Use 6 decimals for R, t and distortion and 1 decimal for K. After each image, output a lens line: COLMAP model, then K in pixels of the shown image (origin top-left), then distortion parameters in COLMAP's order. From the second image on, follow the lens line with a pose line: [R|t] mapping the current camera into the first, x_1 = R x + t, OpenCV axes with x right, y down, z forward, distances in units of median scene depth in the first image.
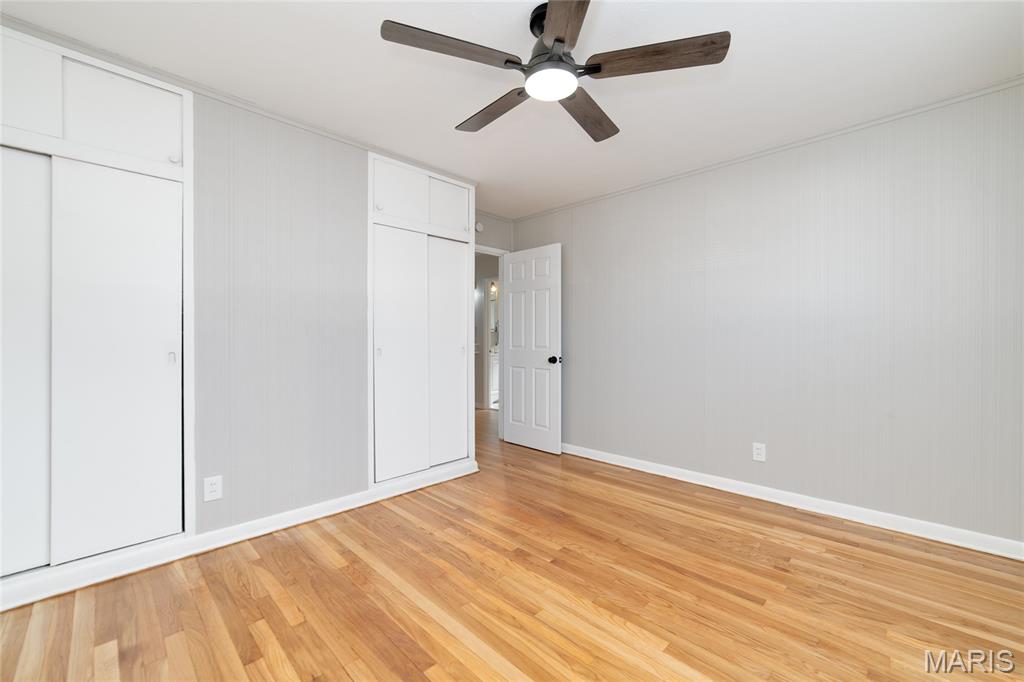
lens RADIAL K [[398.1, 0, 514.8], [0, 398.1, 335.7], [0, 0, 1]] dist [-0.003603, 0.000405]
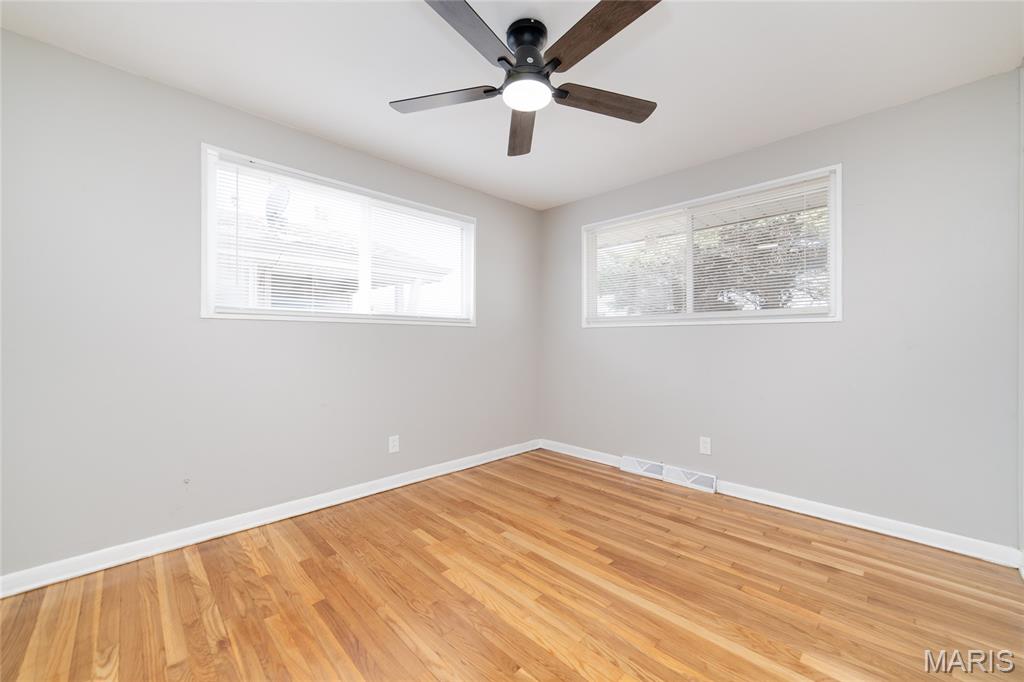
lens RADIAL K [[398.1, 0, 514.8], [0, 398.1, 335.7], [0, 0, 1]] dist [-0.003603, 0.000405]
pose [[-0.999824, -0.000215, 0.018753, 0.102192], [-0.000487, 0.999895, -0.014479, -0.006744], [-0.018748, -0.014485, -0.999719, 2.052221]]
